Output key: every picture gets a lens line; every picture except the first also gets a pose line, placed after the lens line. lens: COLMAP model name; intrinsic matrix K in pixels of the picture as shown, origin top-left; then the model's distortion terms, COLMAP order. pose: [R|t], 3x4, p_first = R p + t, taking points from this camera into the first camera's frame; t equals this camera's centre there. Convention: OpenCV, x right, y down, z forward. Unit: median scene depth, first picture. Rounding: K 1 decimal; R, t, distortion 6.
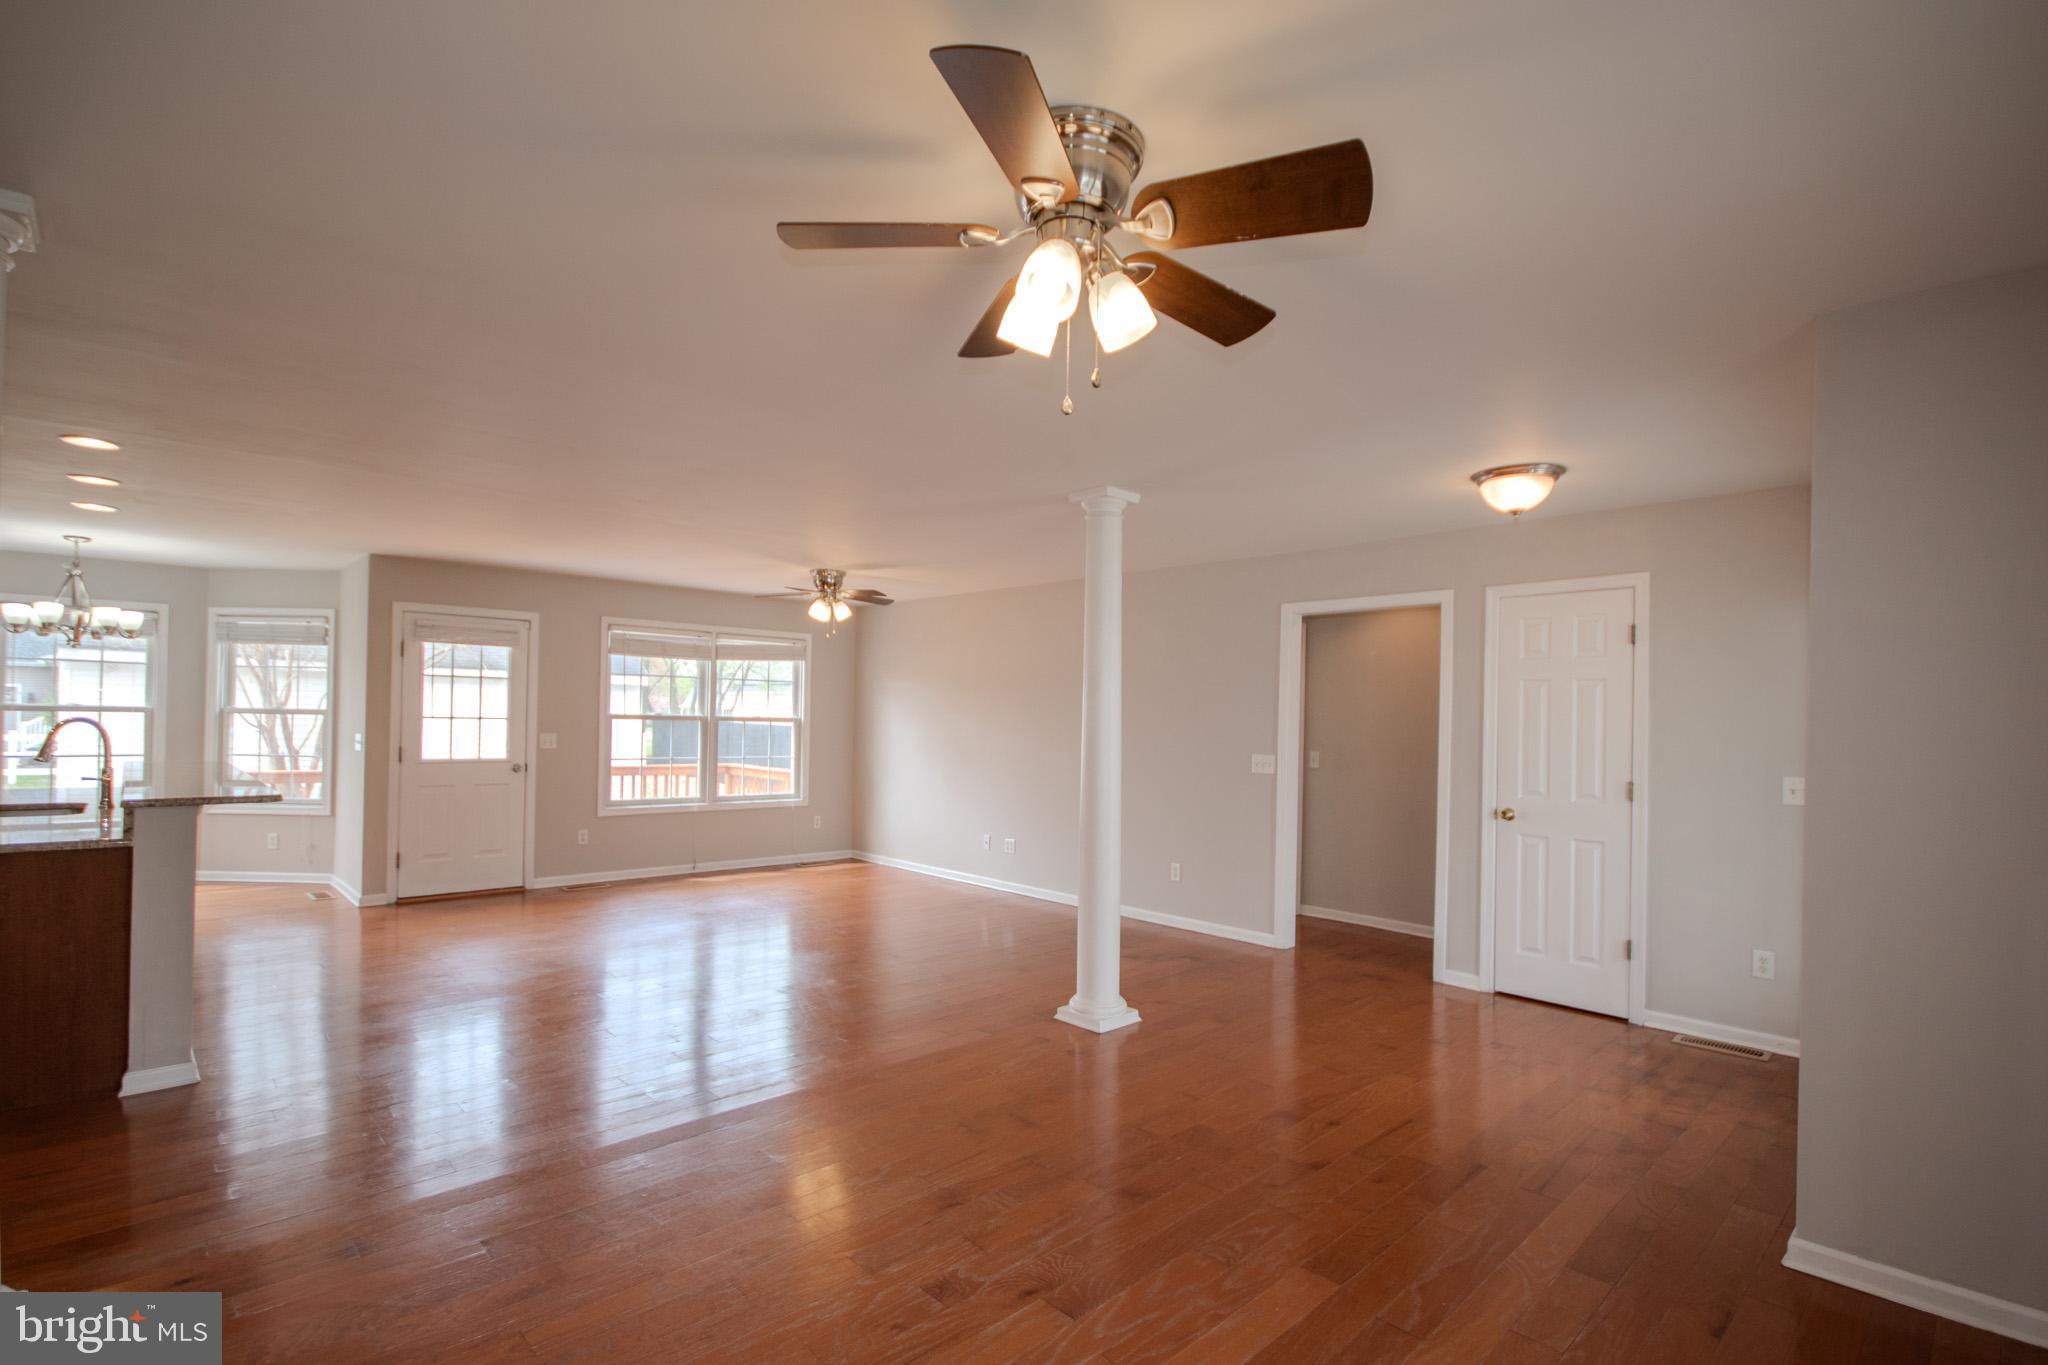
lens RADIAL K [[954.0, 0, 1026.1], [0, 954.0, 716.1], [0, 0, 1]] dist [0.000429, 0.000033]
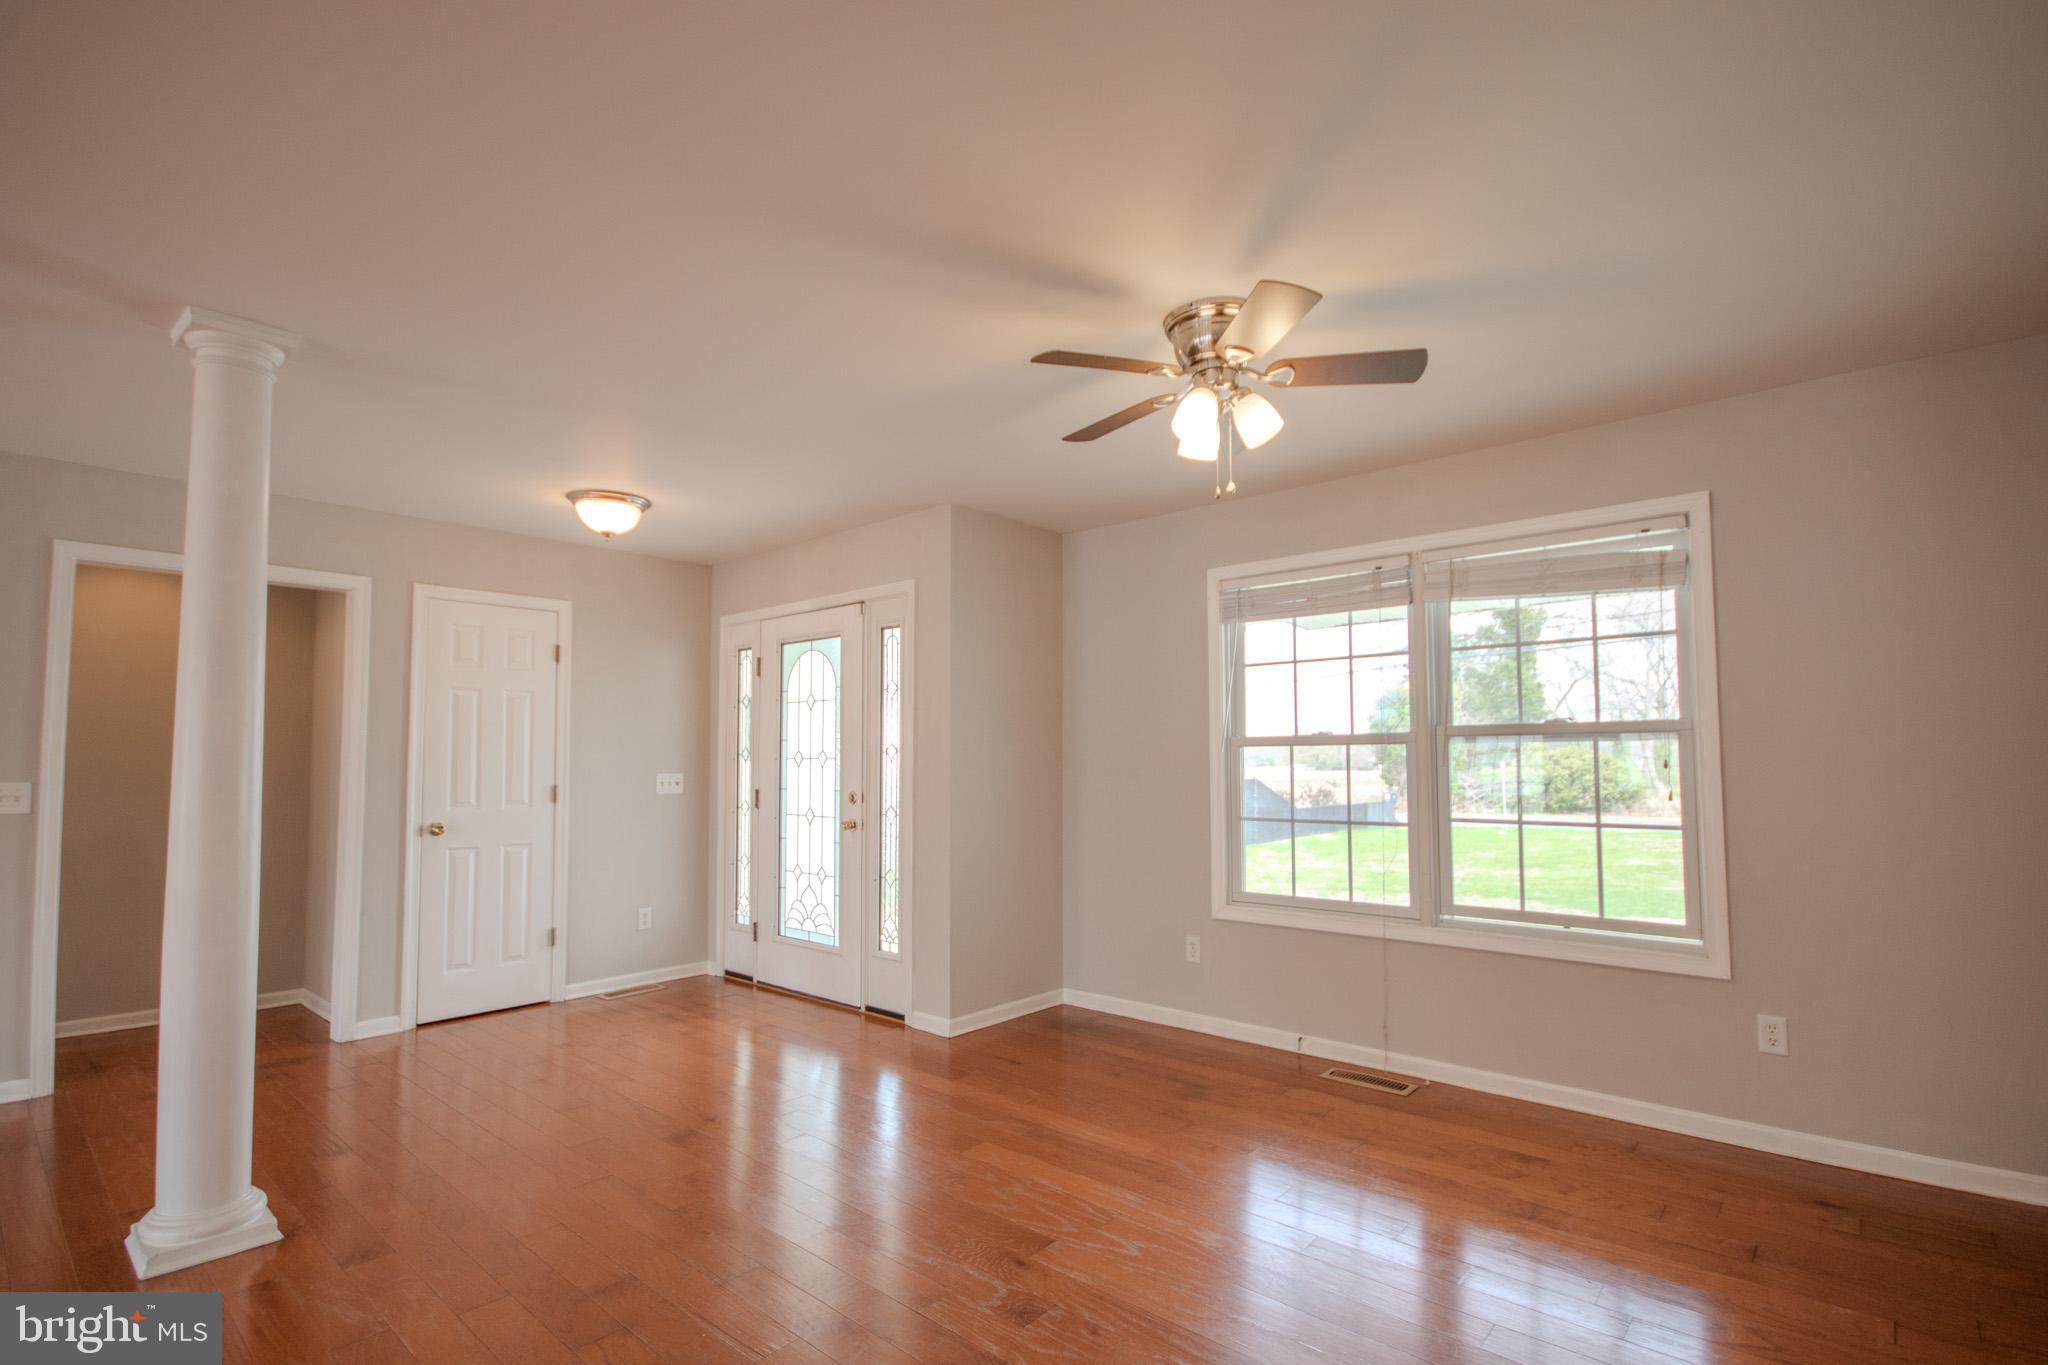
lens RADIAL K [[950.4, 0, 1027.6], [0, 950.4, 714.5], [0, 0, 1]] dist [0.005680, -0.008313]
pose [[-0.086691, 0.033463, 0.995673, -0.326117], [-0.000200, 0.999435, -0.033607, 0.014630], [-0.996235, -0.003113, -0.086635, 0.339676]]
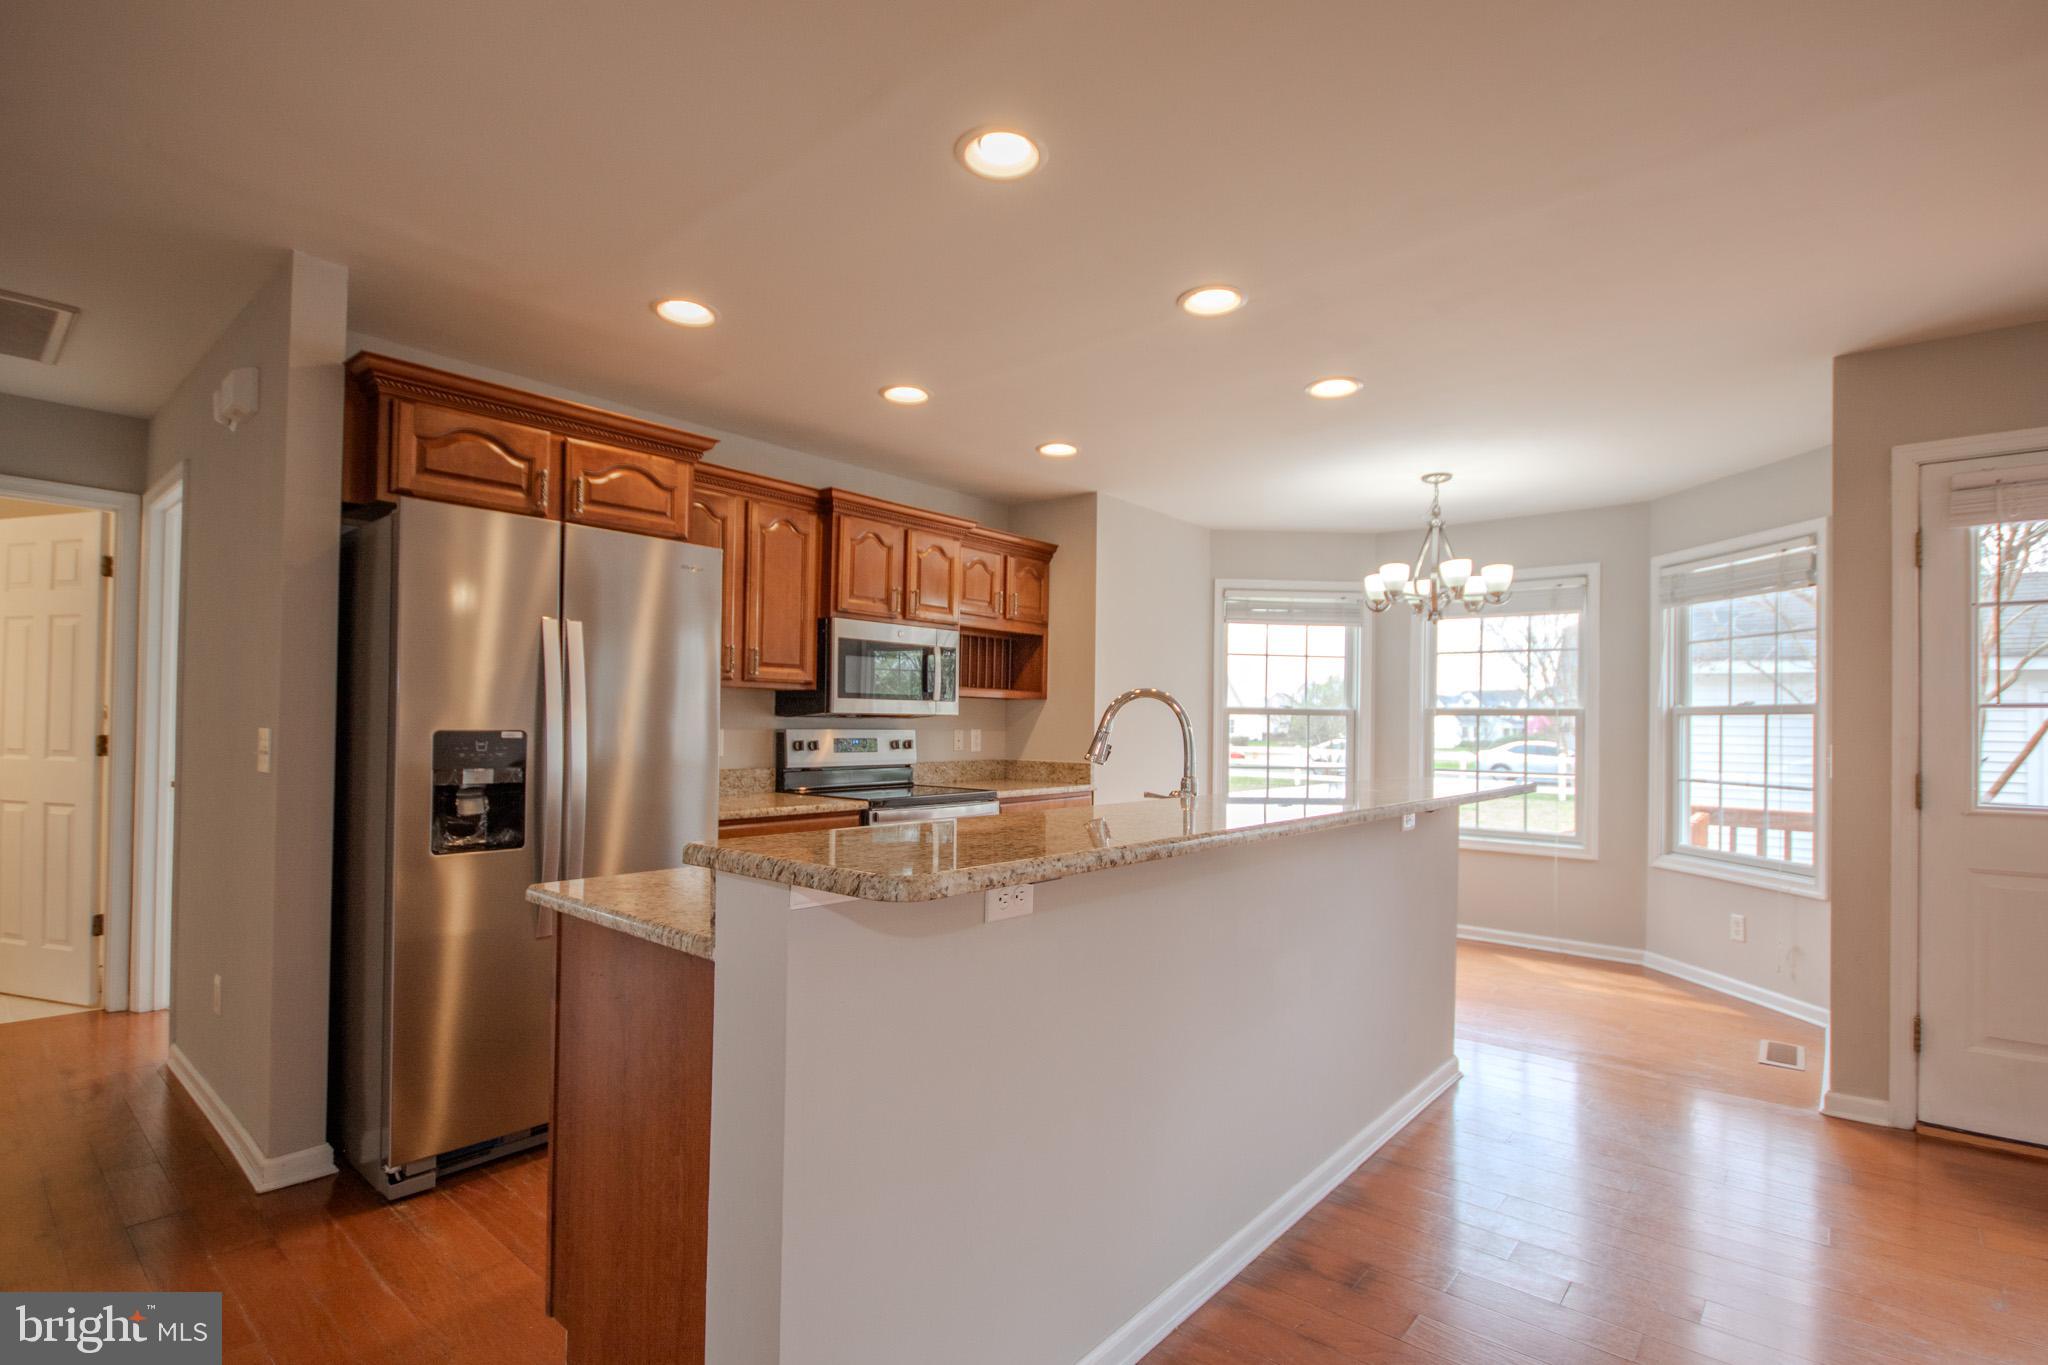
lens RADIAL K [[950.4, 0, 1027.6], [0, 950.4, 714.5], [0, 0, 1]] dist [0.005680, -0.008313]
pose [[0.104294, -0.029031, -0.994123, -0.243904], [-0.008486, 0.999511, -0.030079, 0.019999], [0.994510, 0.011574, 0.103996, 0.503345]]
